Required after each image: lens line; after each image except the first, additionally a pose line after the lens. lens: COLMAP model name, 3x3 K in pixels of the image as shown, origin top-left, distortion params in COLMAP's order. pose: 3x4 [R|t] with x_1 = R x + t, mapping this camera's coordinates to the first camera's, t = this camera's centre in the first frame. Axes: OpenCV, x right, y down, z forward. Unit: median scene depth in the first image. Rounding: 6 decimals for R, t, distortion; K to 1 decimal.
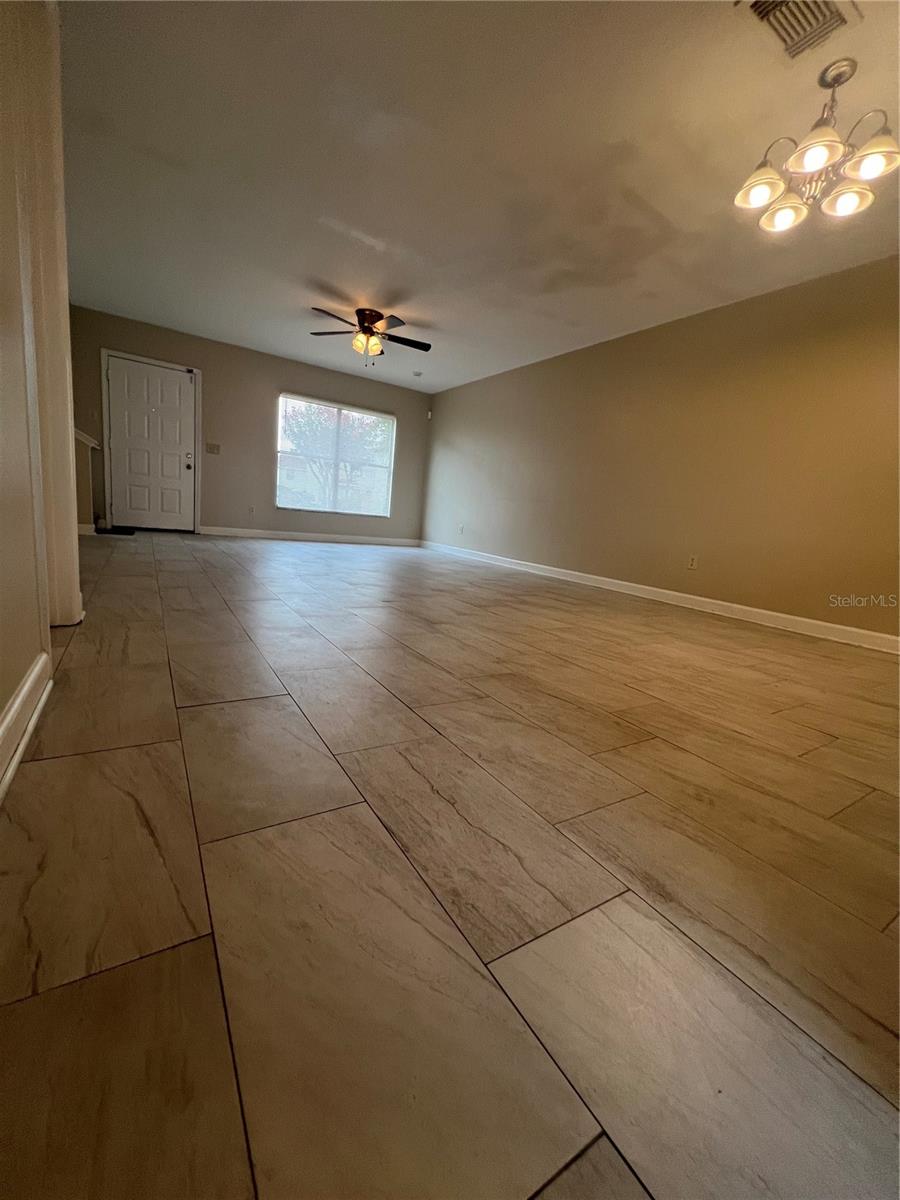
lens RADIAL K [[480.5, 0, 450.0], [0, 480.5, 600.0], [0, 0, 1]] dist [0.000686, 0.000363]
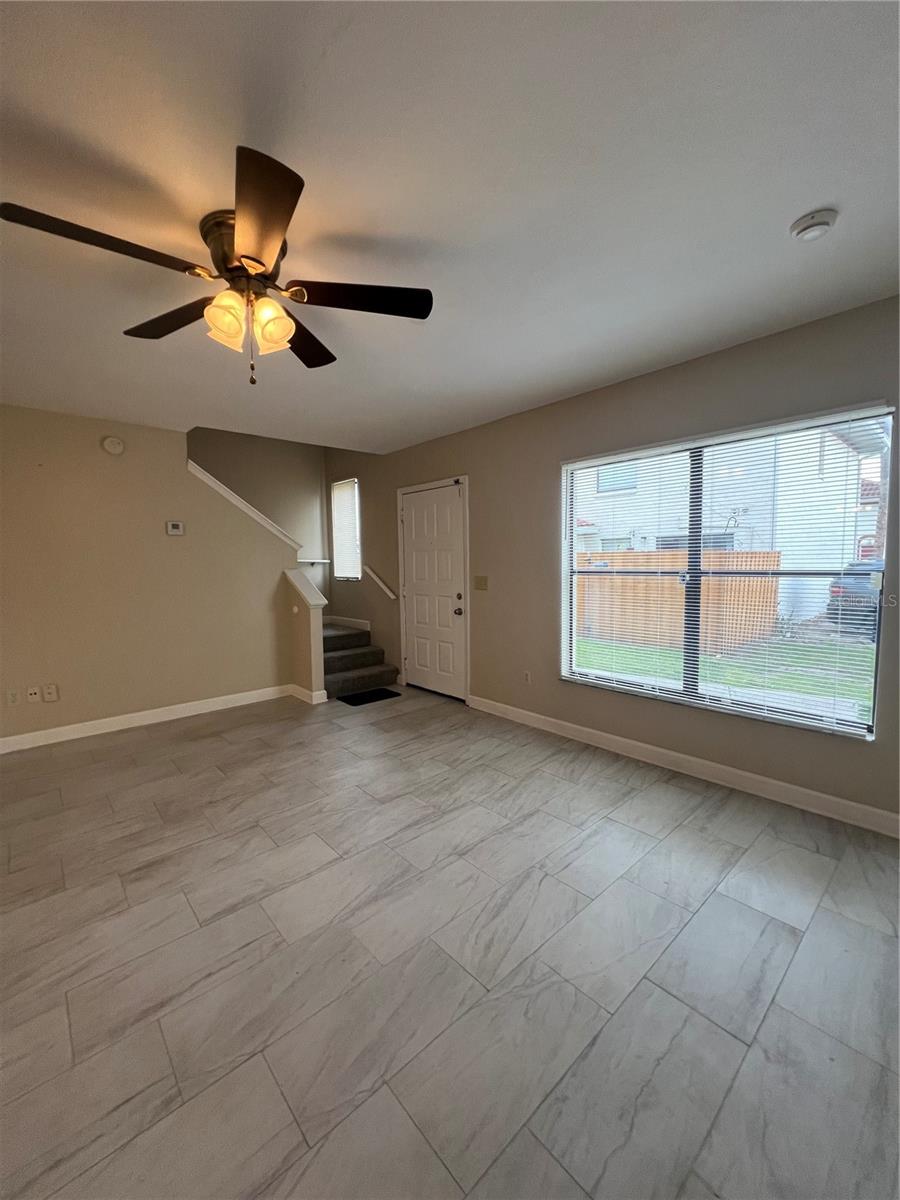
lens RADIAL K [[480.2, 0, 446.5], [0, 480.2, 604.9], [0, 0, 1]] dist [0.001622, -0.000018]
pose [[0.169162, -0.009402, -0.985543, 0.219166], [-0.139161, 0.989709, -0.033328, -0.379628], [0.975714, 0.142787, 0.166112, 1.255253]]
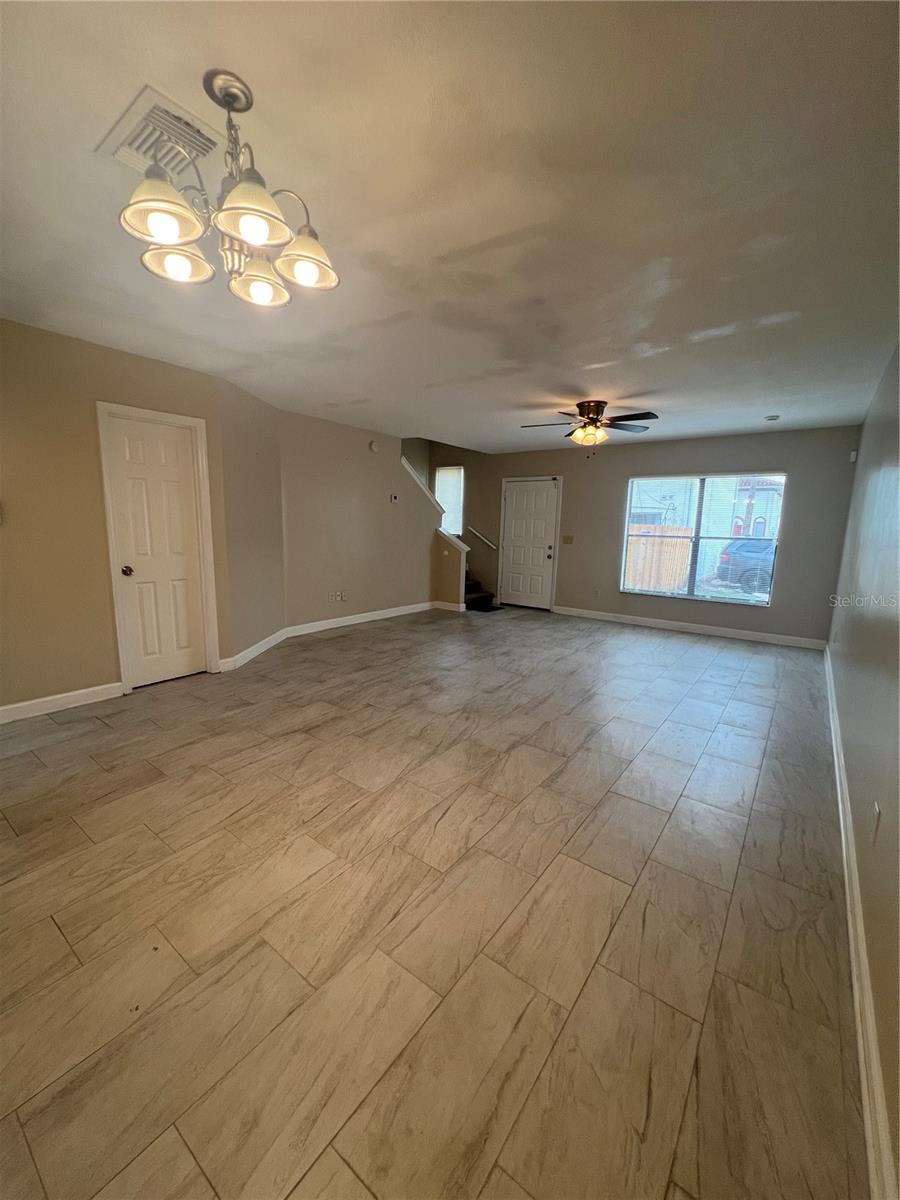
lens RADIAL K [[480.8, 0, 446.0], [0, 480.8, 601.9], [0, 0, 1]] dist [-0.001620, -0.000391]
pose [[0.355990, 0.060864, -0.932506, 0.703450], [-0.153619, 0.988113, 0.005848, -0.195230], [0.921777, 0.141169, 0.361108, 0.507420]]
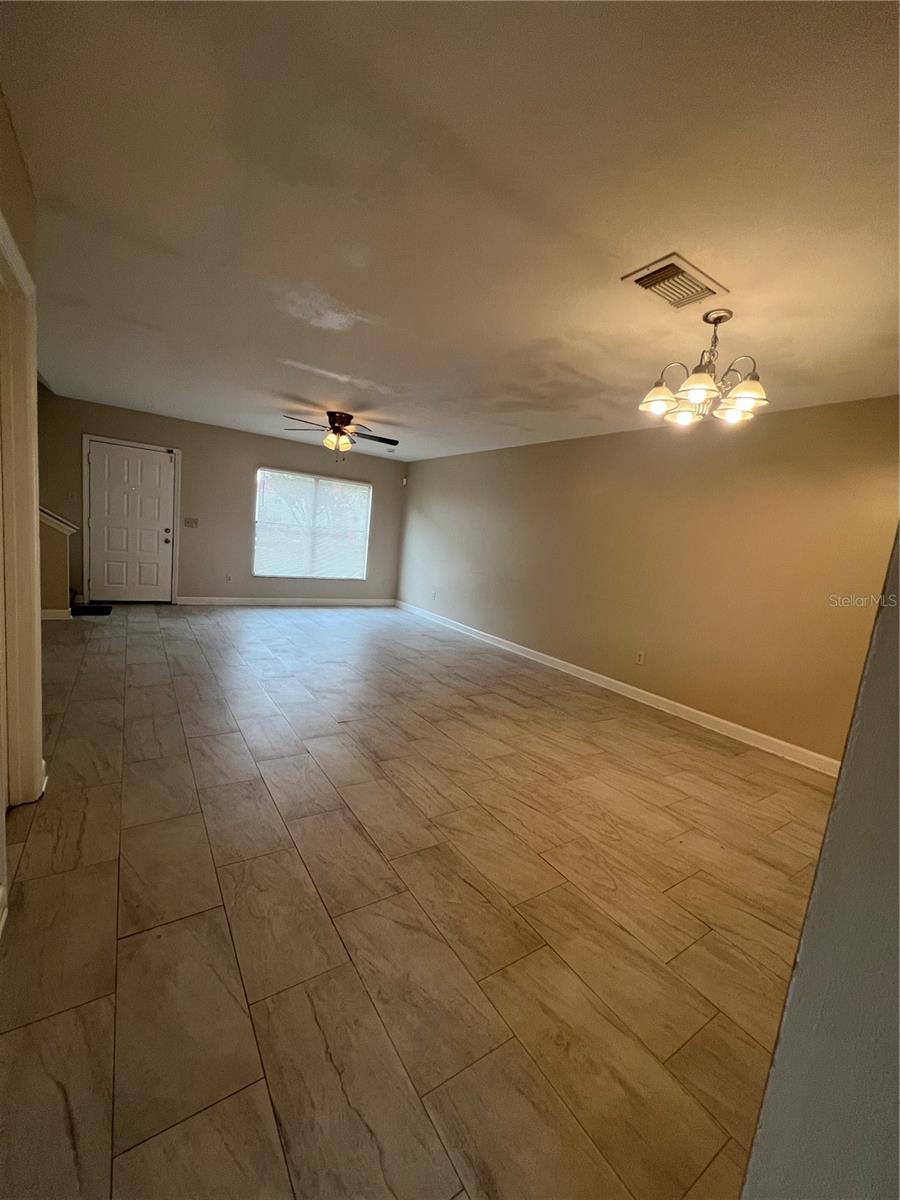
lens RADIAL K [[478.6, 0, 450.7], [0, 478.6, 601.6], [0, 0, 1]] dist [-0.000206, 0.000064]
pose [[0.999669, 0.001169, 0.025712, 0.056328], [-0.000219, 0.999319, -0.036891, -0.159481], [-0.025738, 0.036873, 0.998988, -0.053423]]
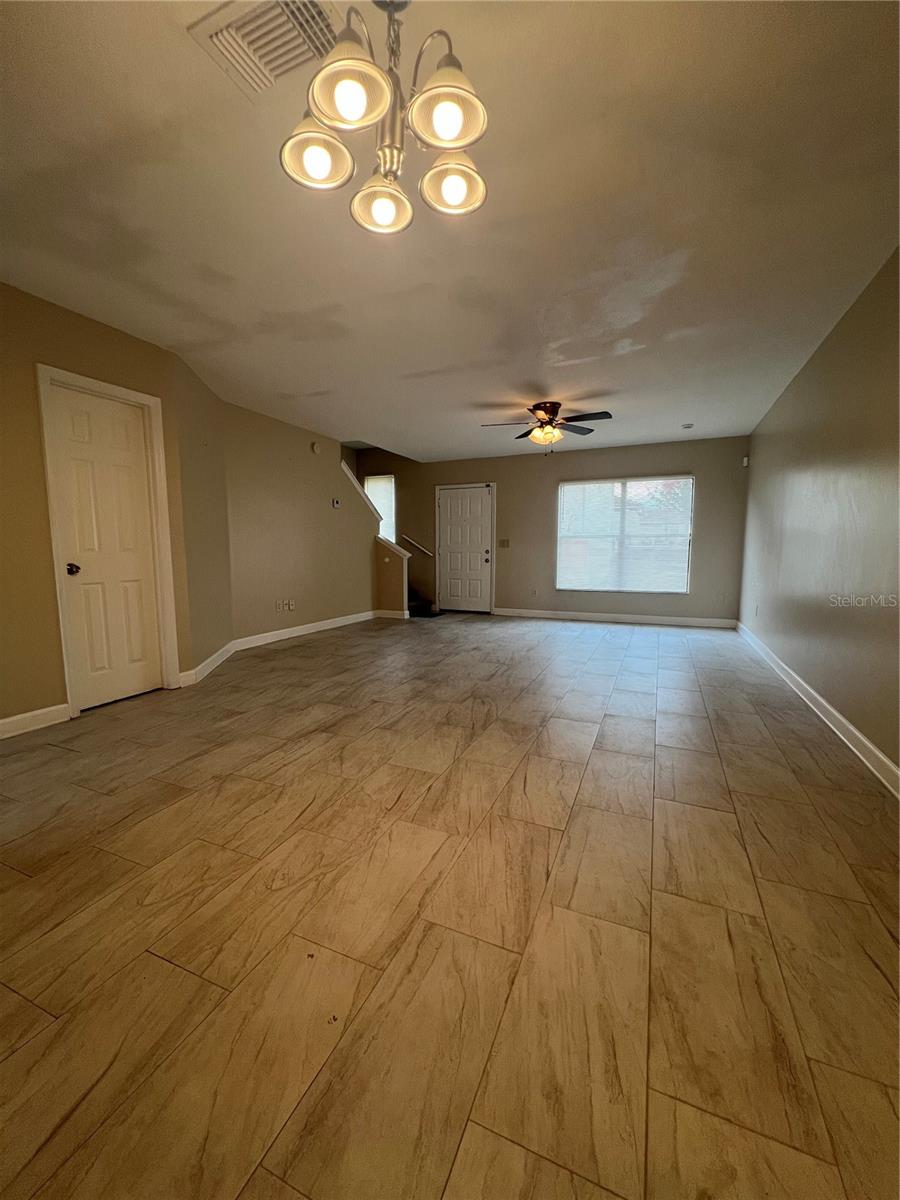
lens RADIAL K [[480.8, 0, 446.0], [0, 480.8, 601.9], [0, 0, 1]] dist [-0.001620, -0.000391]
pose [[0.557153, -0.008664, -0.830365, 0.606112], [-0.090270, 0.993388, -0.070934, -0.110697], [0.825489, 0.114478, 0.552687, 0.359307]]
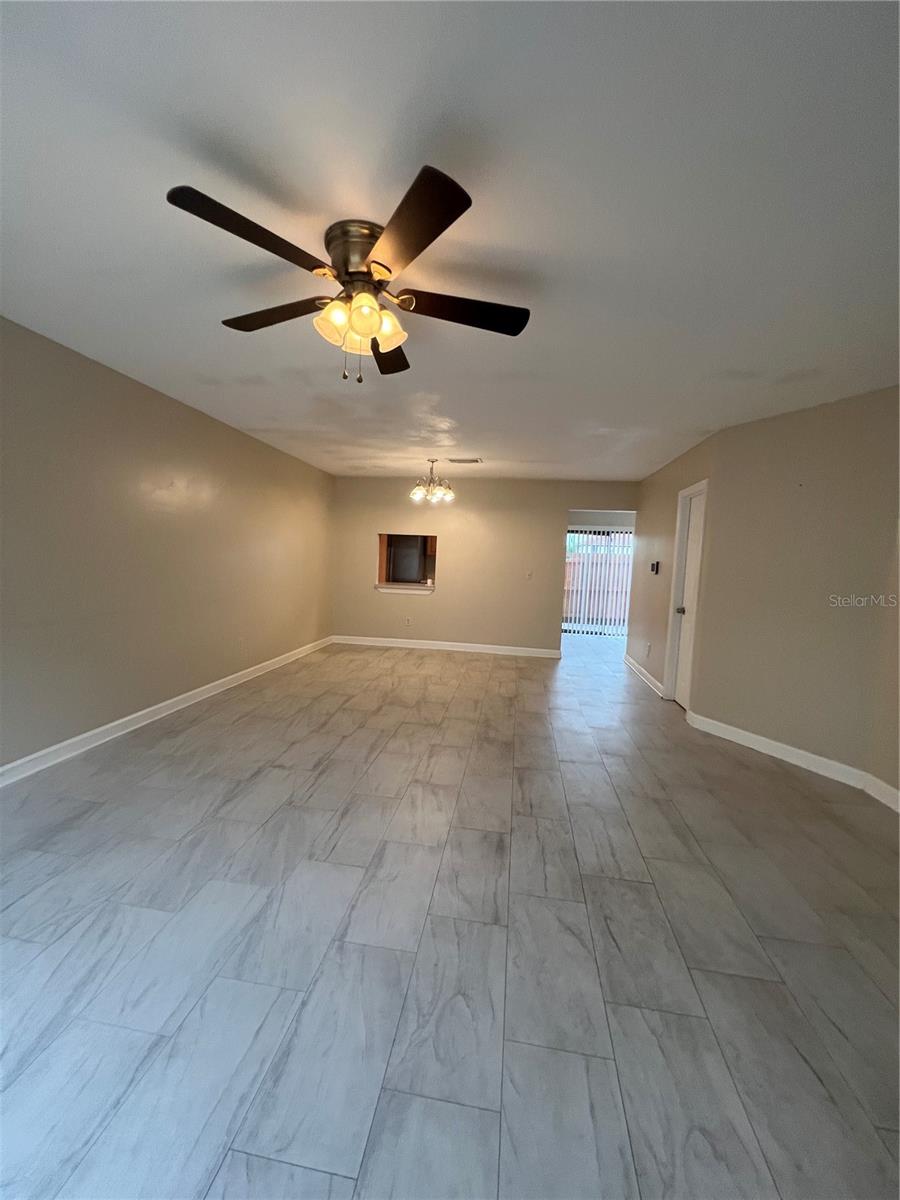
lens RADIAL K [[480.2, 0, 446.5], [0, 480.2, 604.9], [0, 0, 1]] dist [0.001622, -0.000018]
pose [[-0.750813, -0.190738, 0.632376, -0.559095], [-0.000480, 0.957555, 0.288249, -0.486381], [-0.660515, 0.216118, -0.719036, 1.432144]]
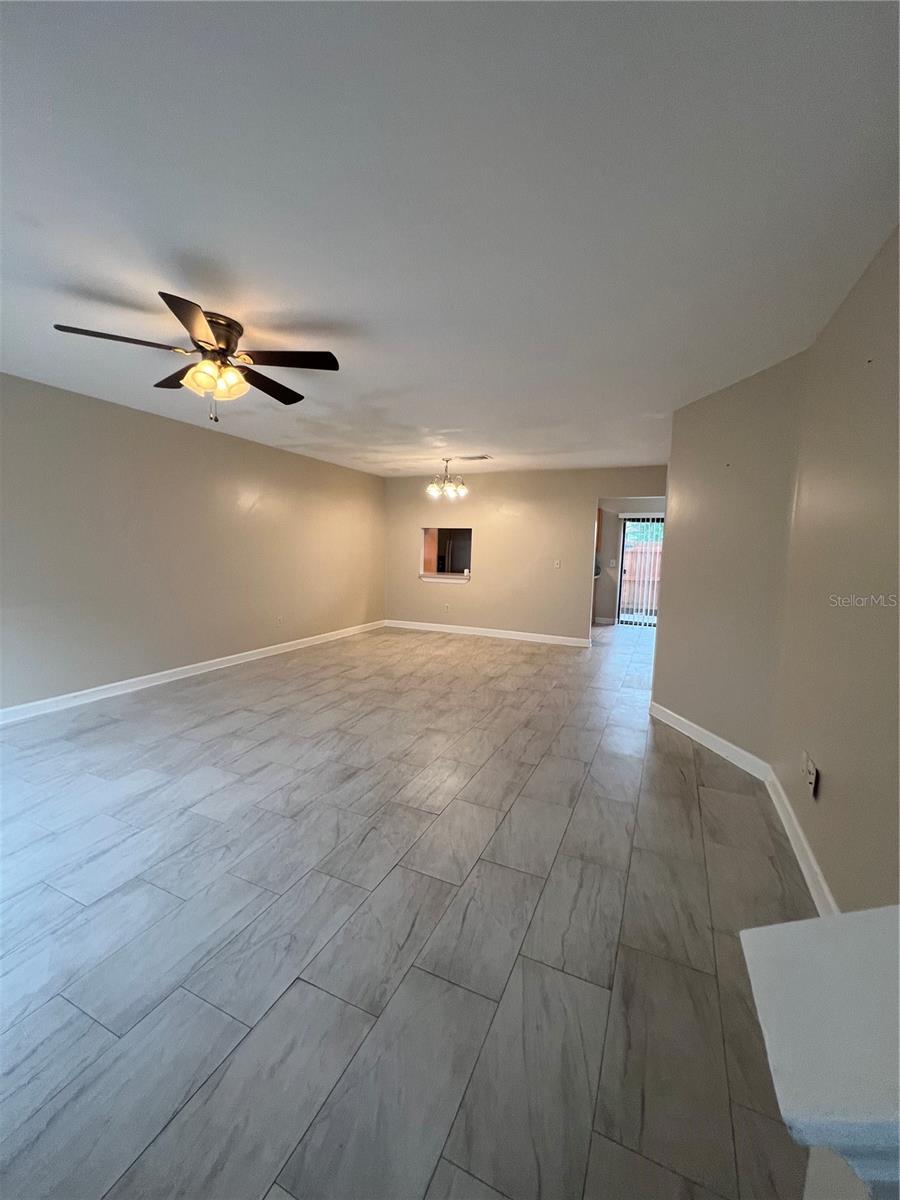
lens RADIAL K [[480.8, 0, 446.0], [0, 480.8, 601.9], [0, 0, 1]] dist [-0.001620, -0.000391]
pose [[-0.539879, -0.204501, 0.816523, -0.877664], [0.069128, 0.955990, 0.285138, -0.489053], [-0.838899, 0.210384, -0.501983, 1.244303]]
